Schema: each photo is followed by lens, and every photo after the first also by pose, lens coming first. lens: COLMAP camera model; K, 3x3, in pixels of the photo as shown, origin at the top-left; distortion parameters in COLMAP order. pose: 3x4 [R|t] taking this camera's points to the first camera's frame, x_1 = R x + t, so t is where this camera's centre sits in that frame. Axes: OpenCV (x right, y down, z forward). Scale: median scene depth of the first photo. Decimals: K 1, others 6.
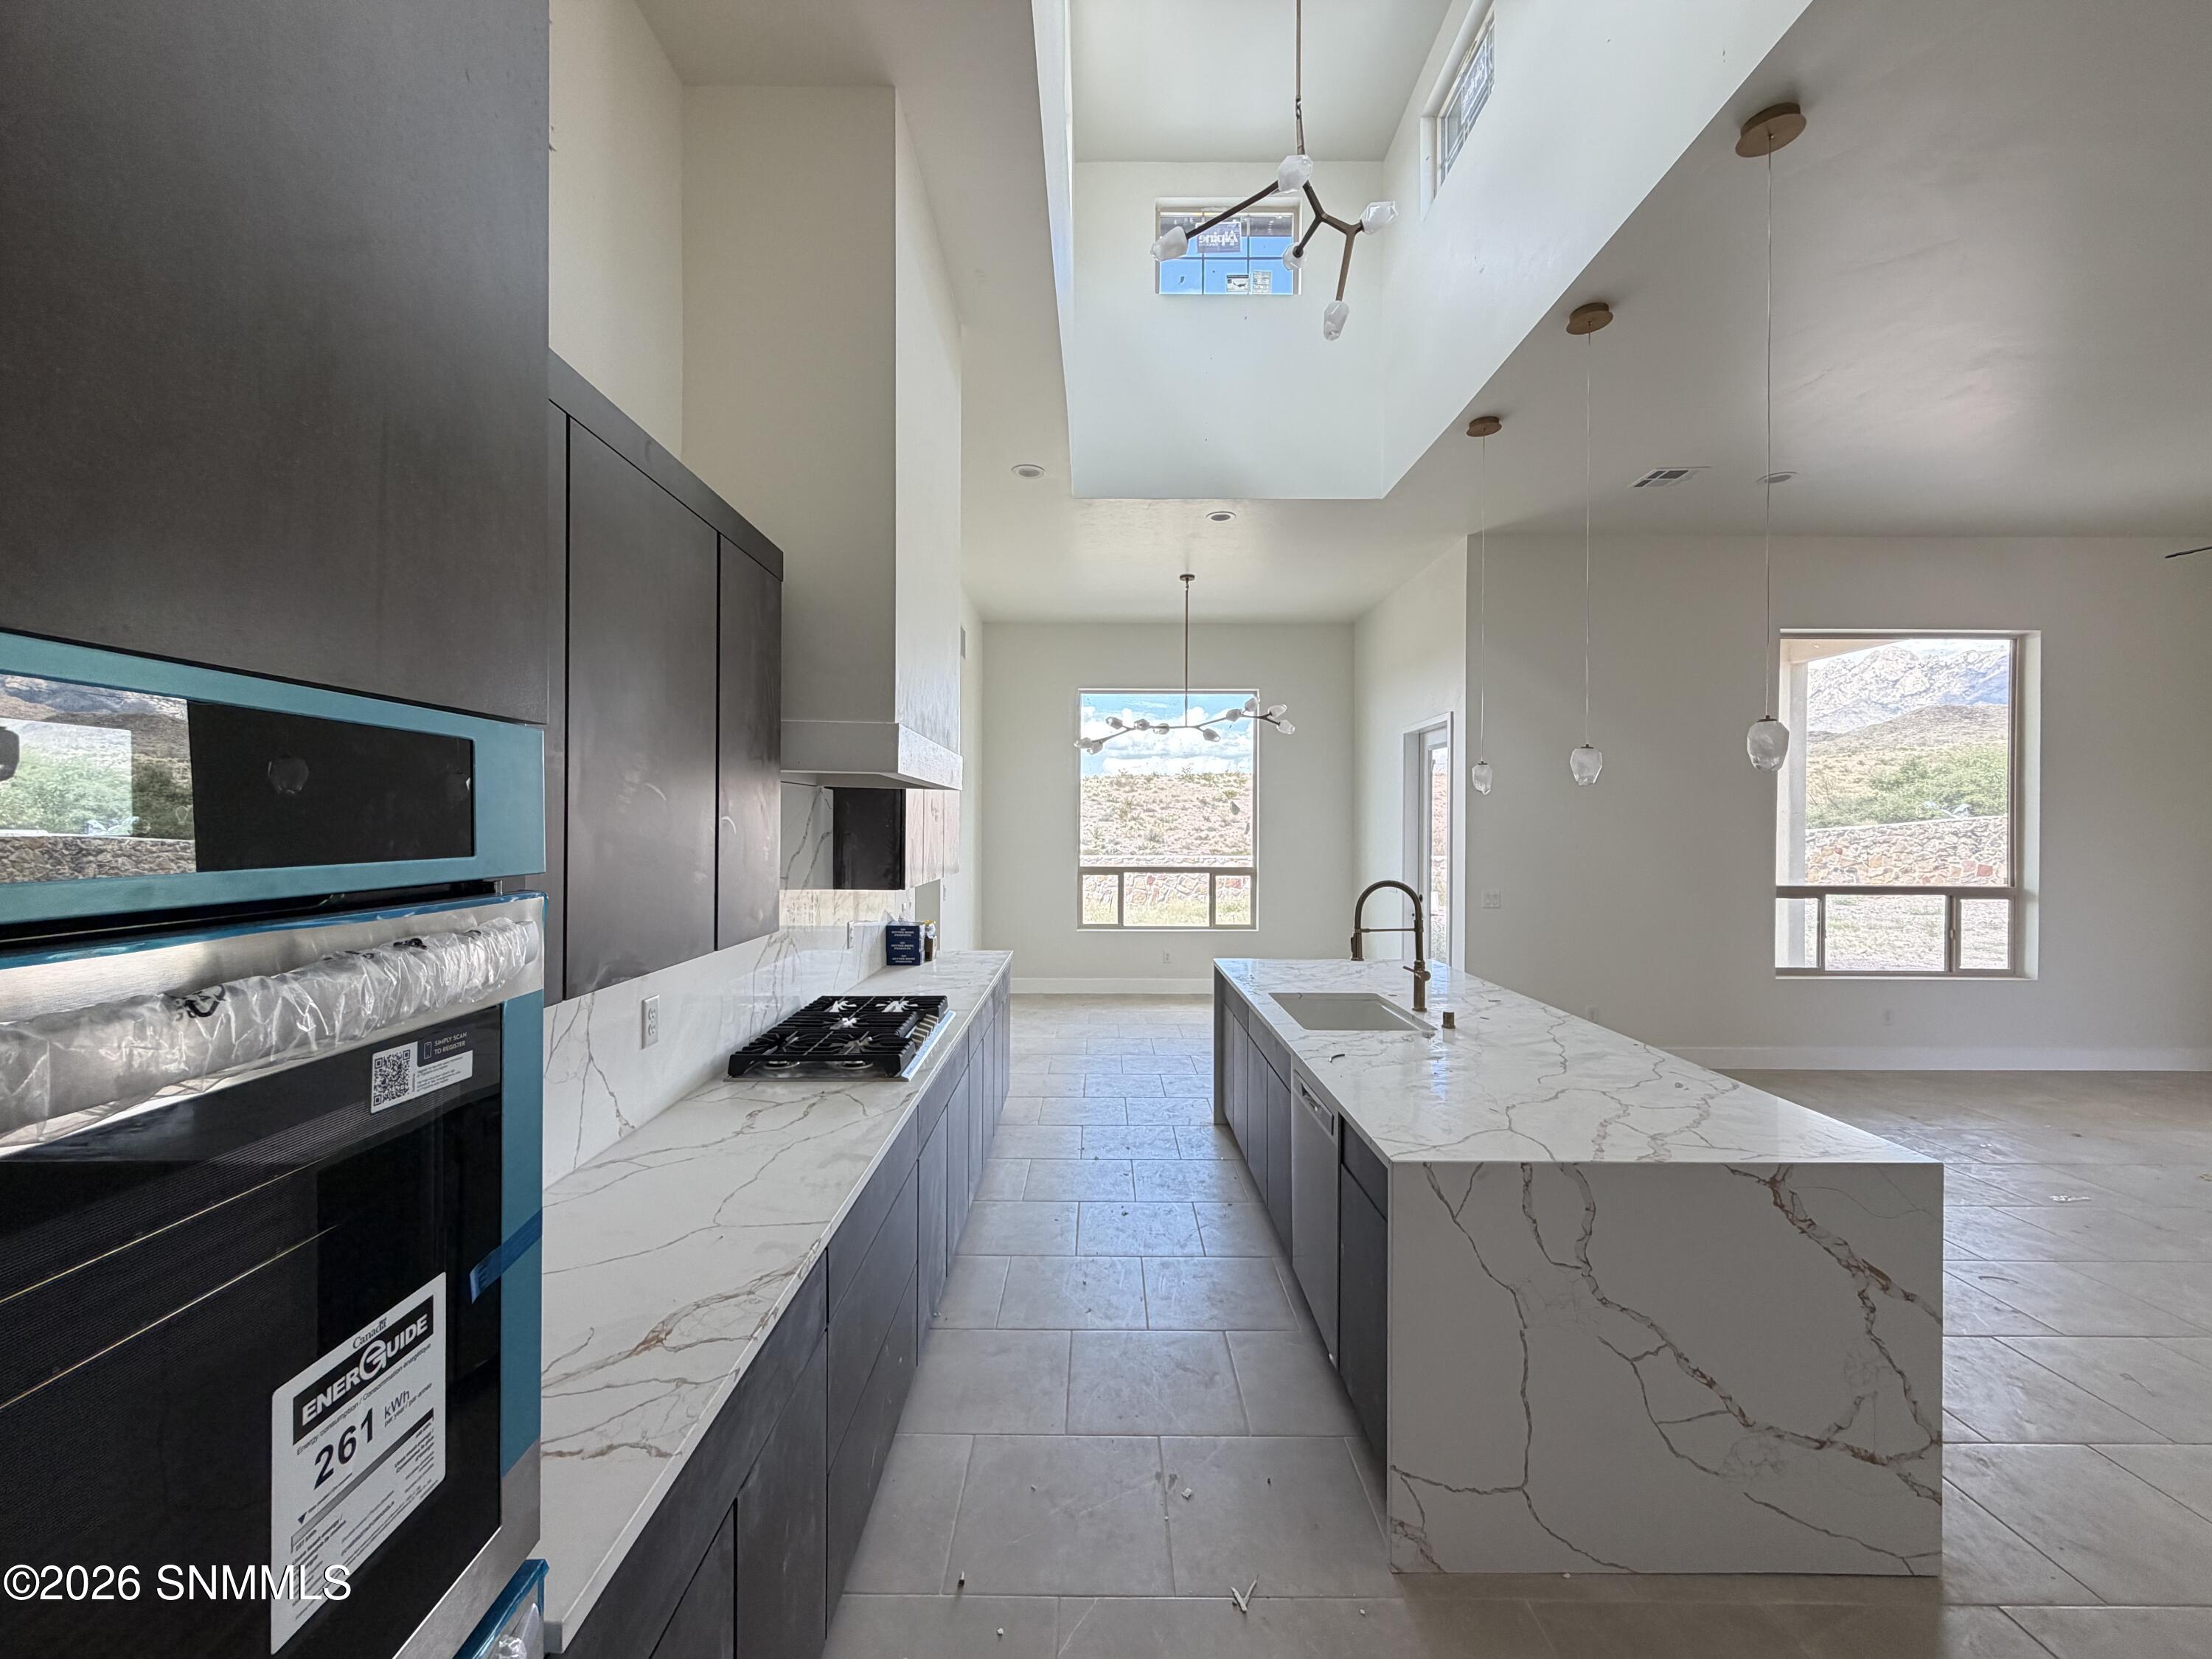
lens RADIAL K [[884.7, 0, 1097.1], [0, 884.7, 826.5], [0, 0, 1]] dist [0.000631, 0.000122]
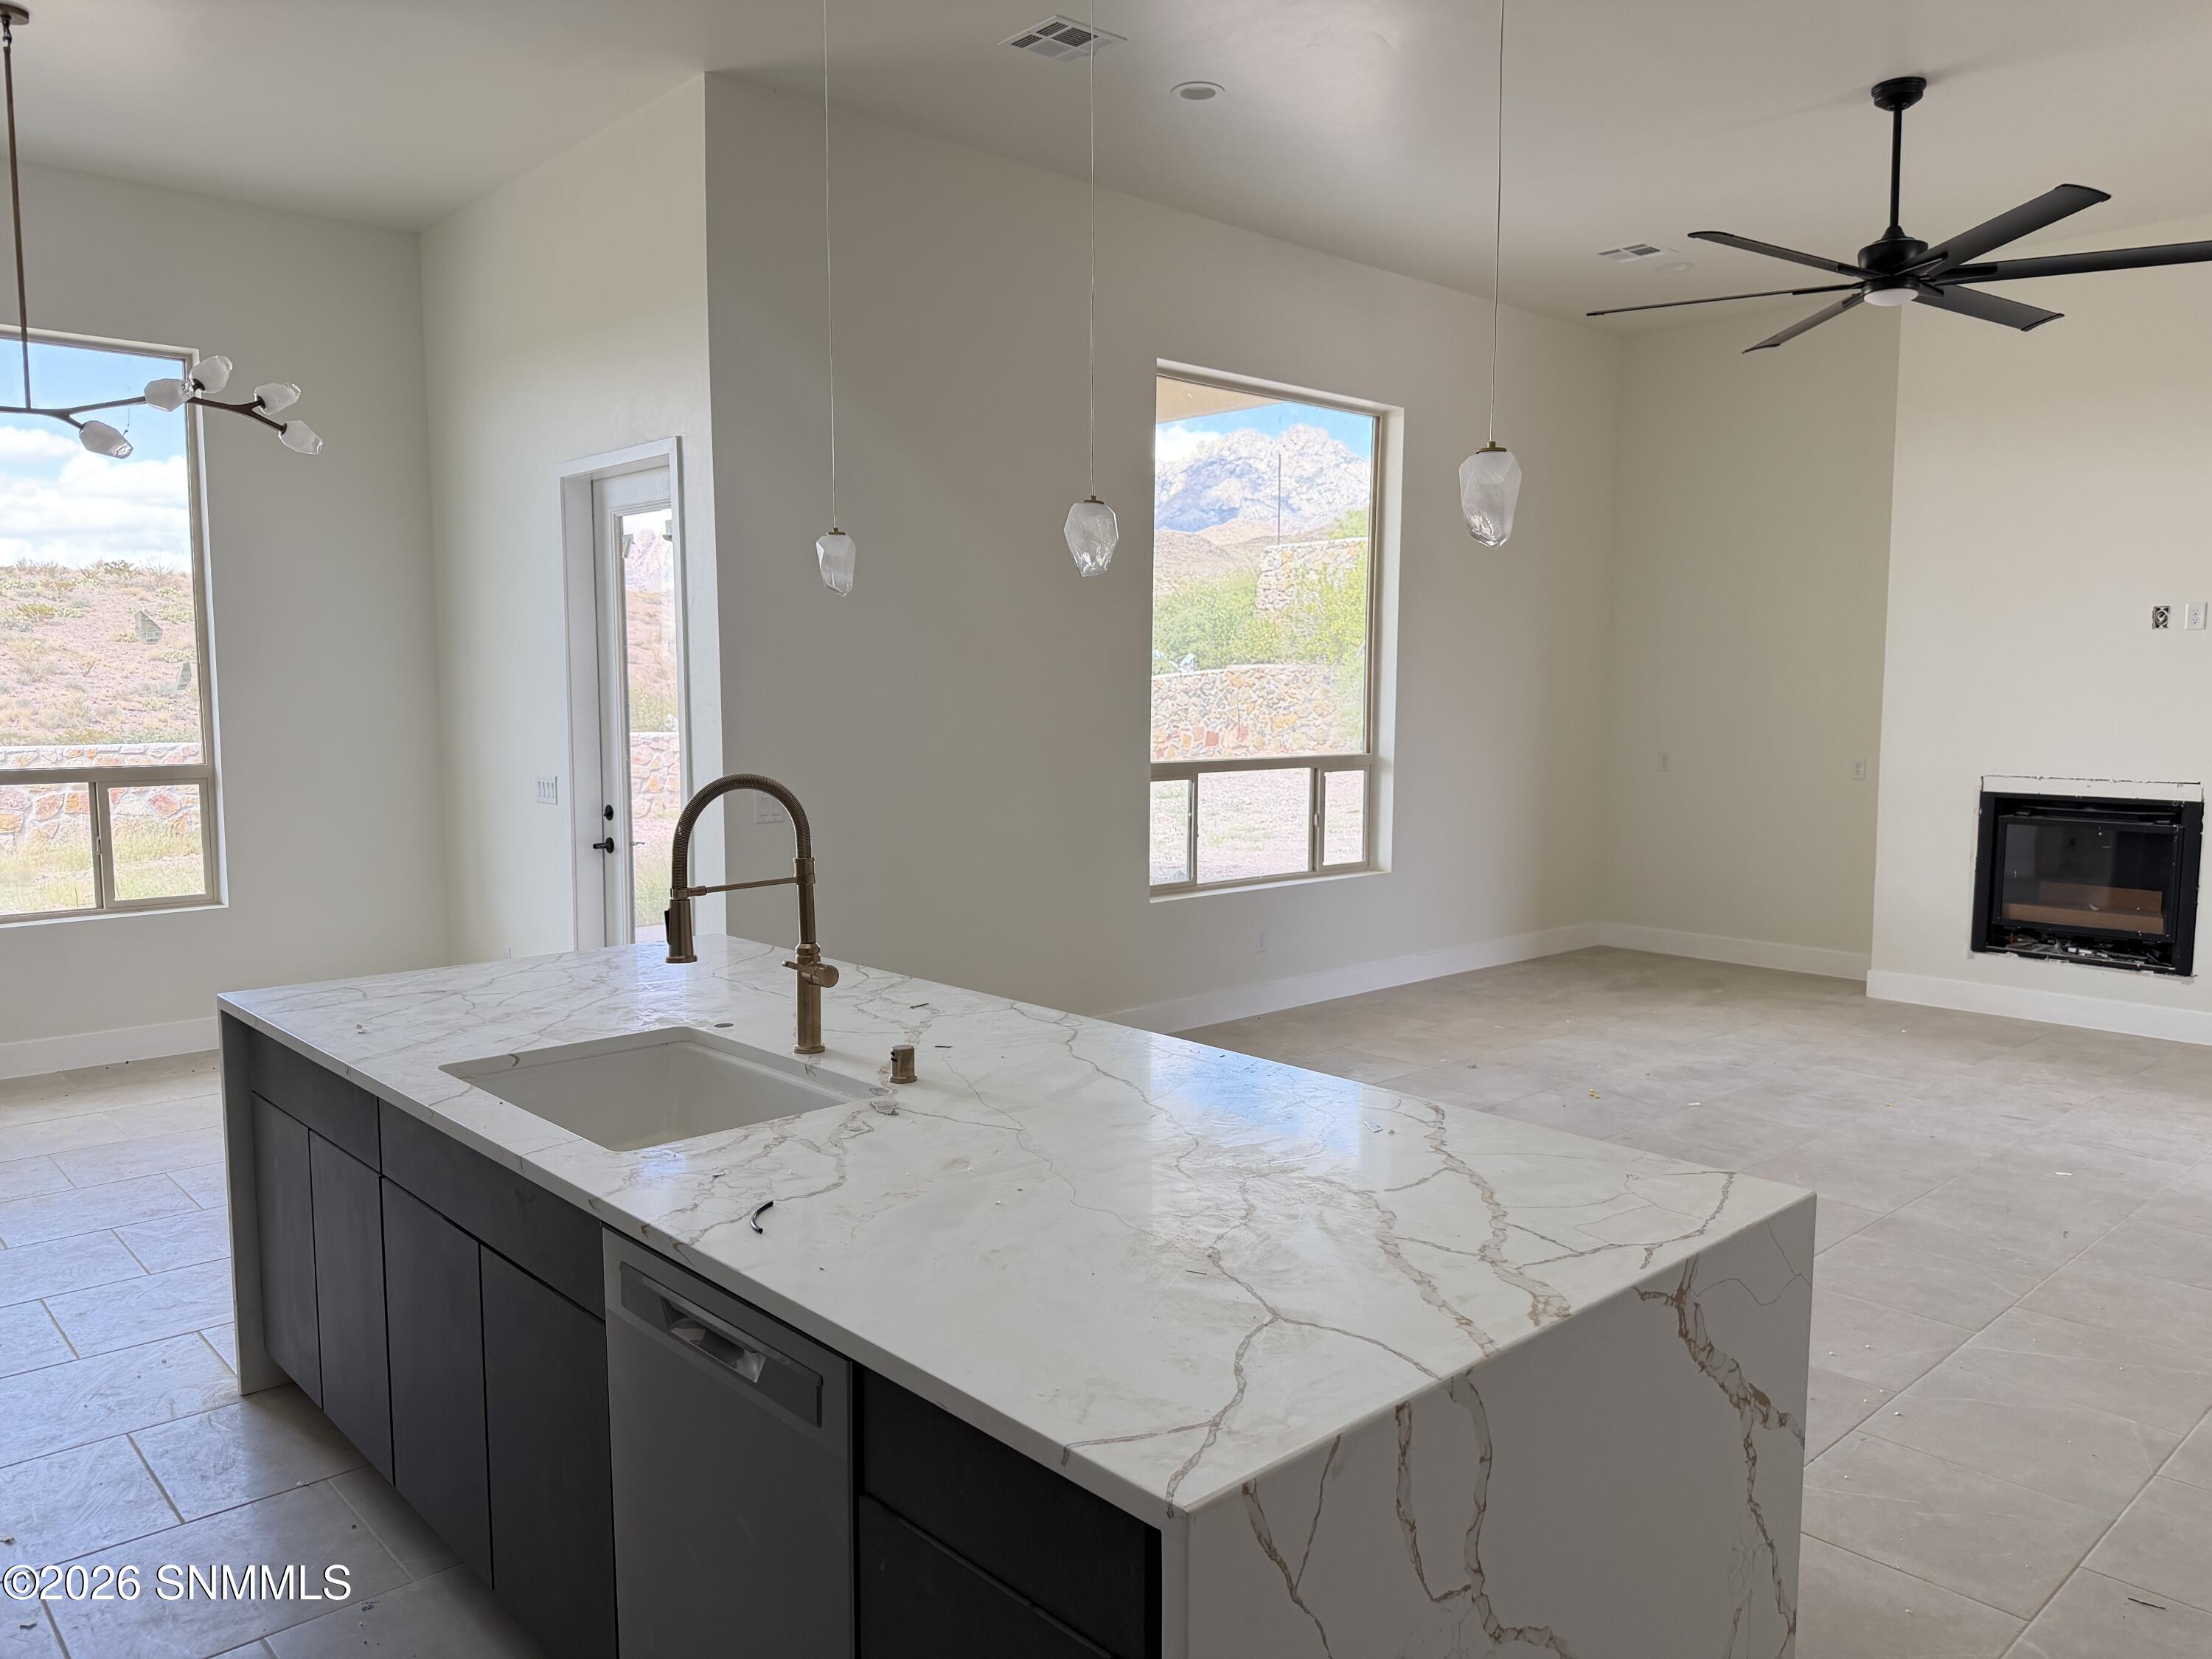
lens RADIAL K [[1558.9, 0, 1103.4], [0, 1558.9, 839.2], [0, 0, 1]] dist [0.046809, -0.050635]
pose [[0.734068, -0.068122, 0.675650, -0.057062], [0.001851, 0.995153, 0.098325, 0.014807], [-0.679073, -0.070927, 0.730636, 0.265253]]
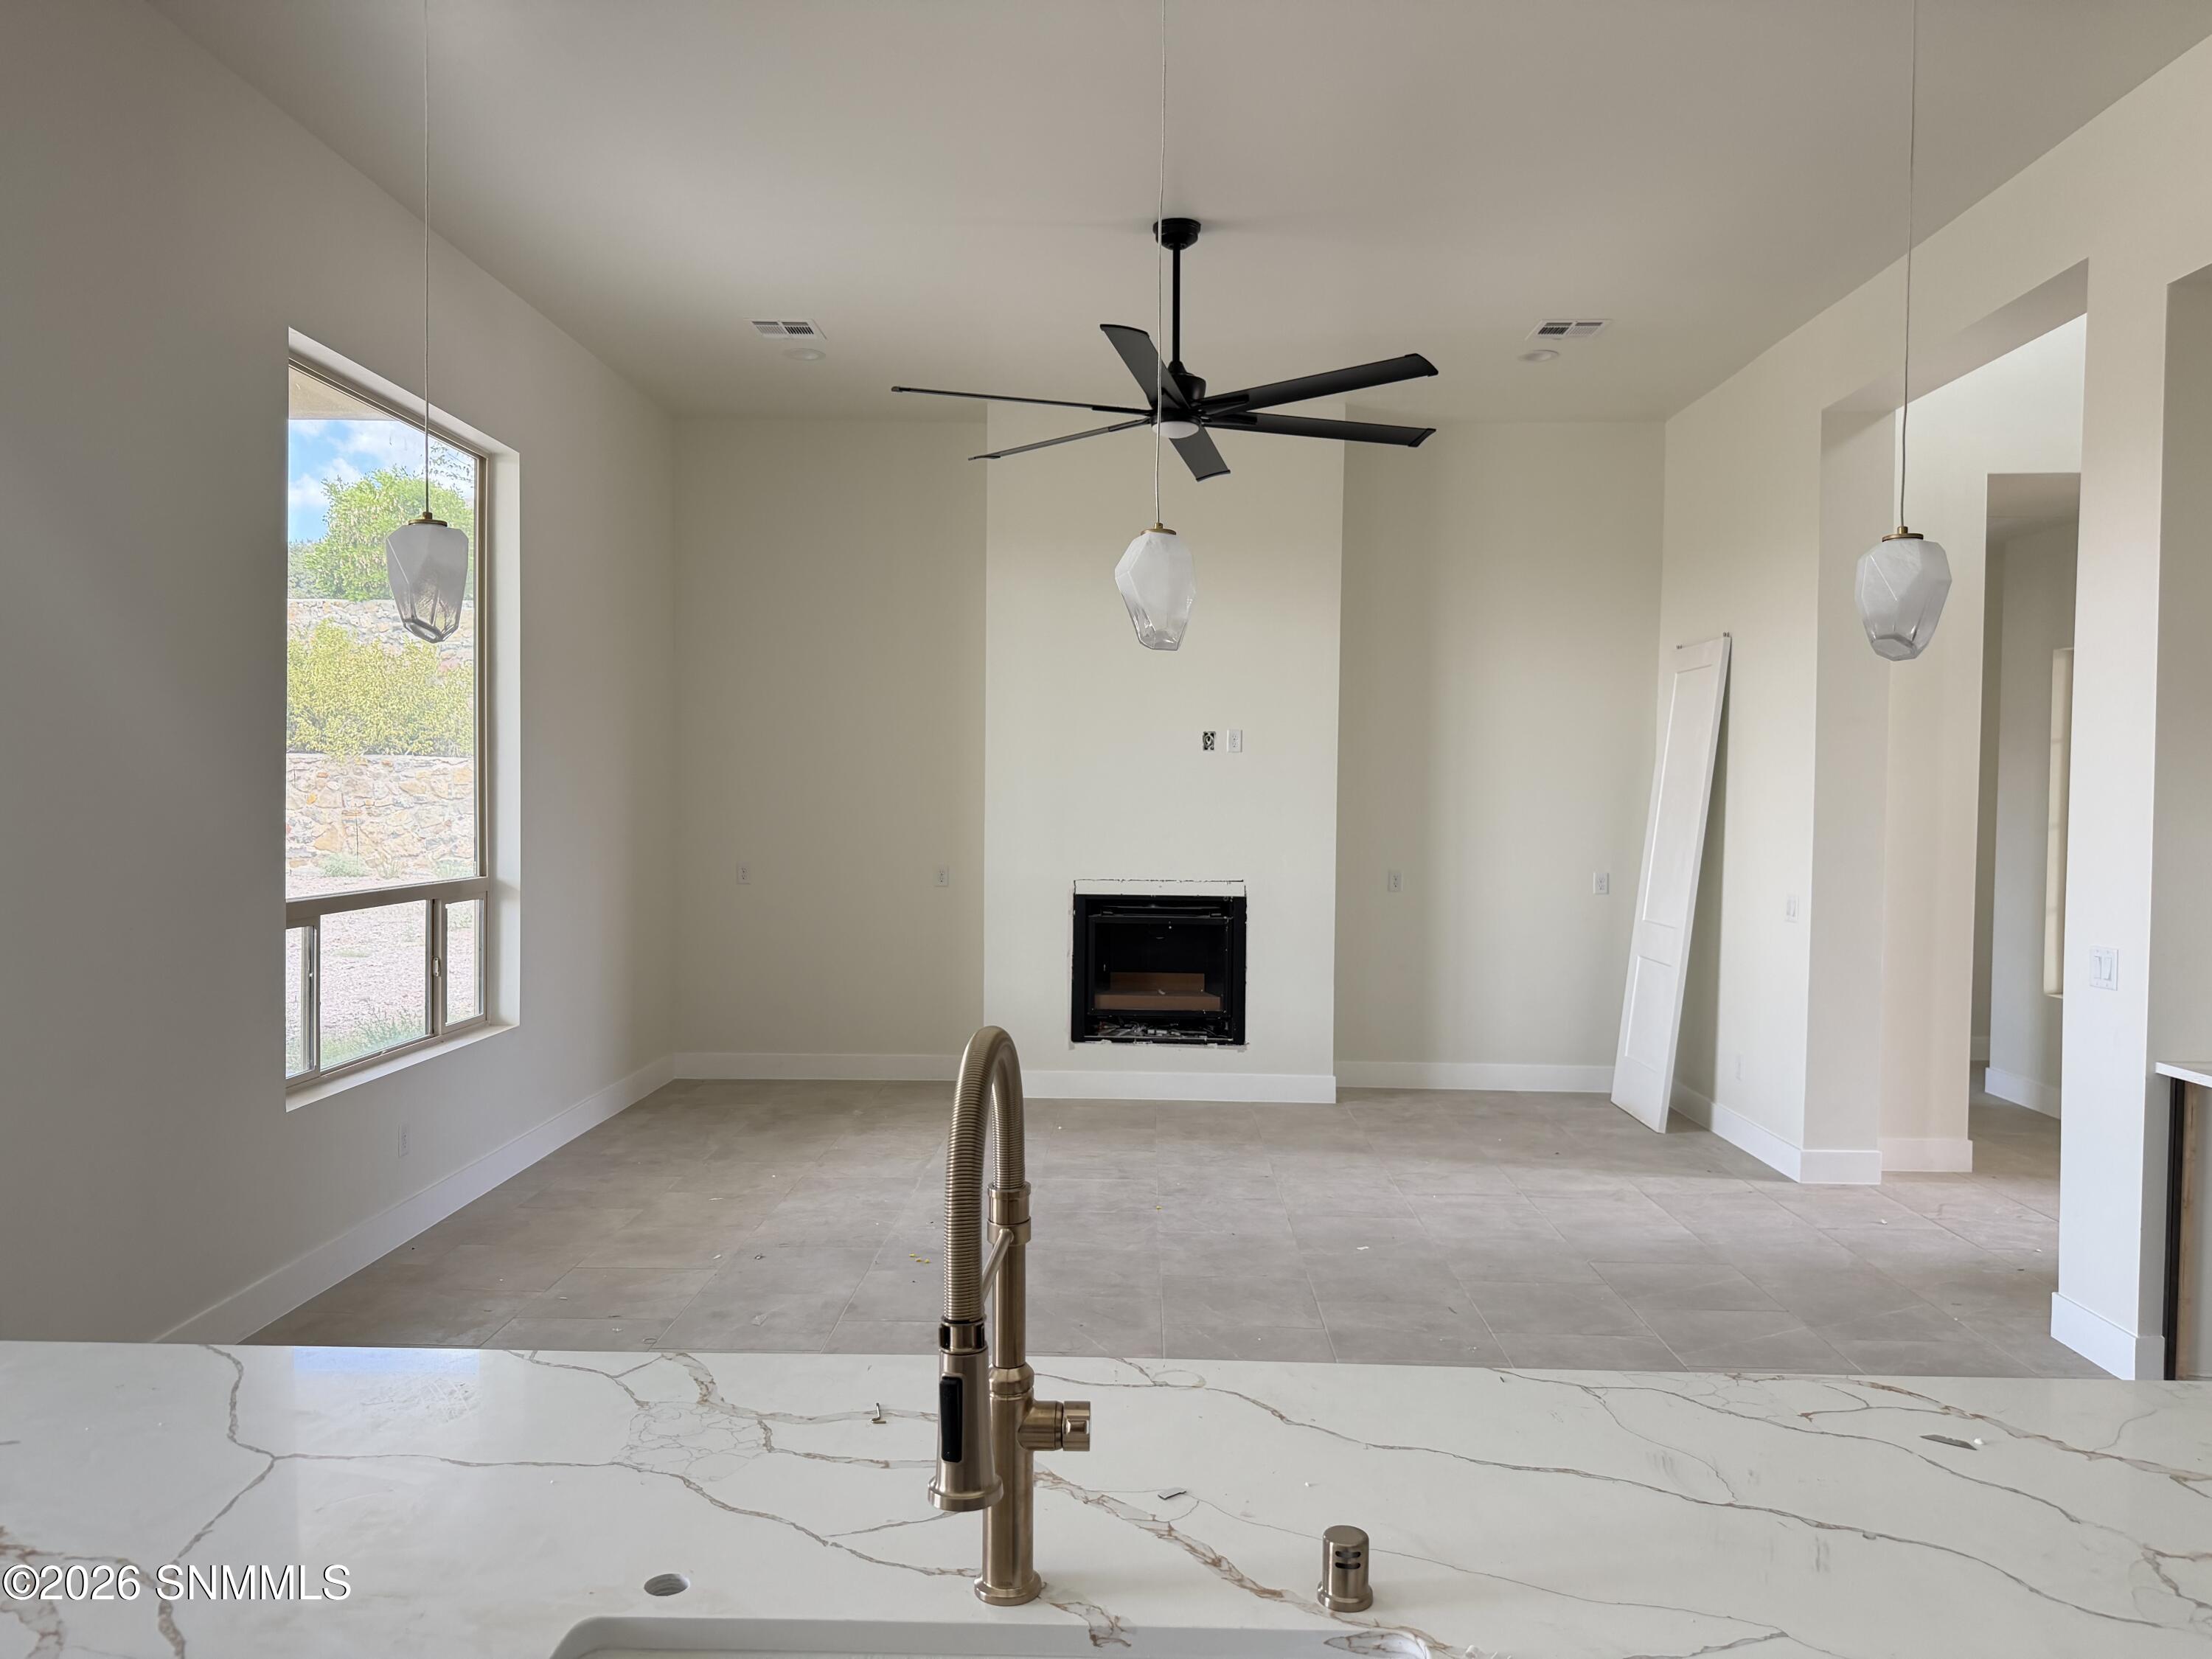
lens RADIAL K [[1546.7, 0, 1111.0], [0, 1546.7, 836.4], [0, 0, 1]] dist [0.116217, -0.173680]
pose [[0.021644, -0.032730, 0.999230, -0.019534], [-0.008997, 0.999417, 0.032931, 0.003548], [-0.999725, -0.009703, 0.021337, 0.834831]]
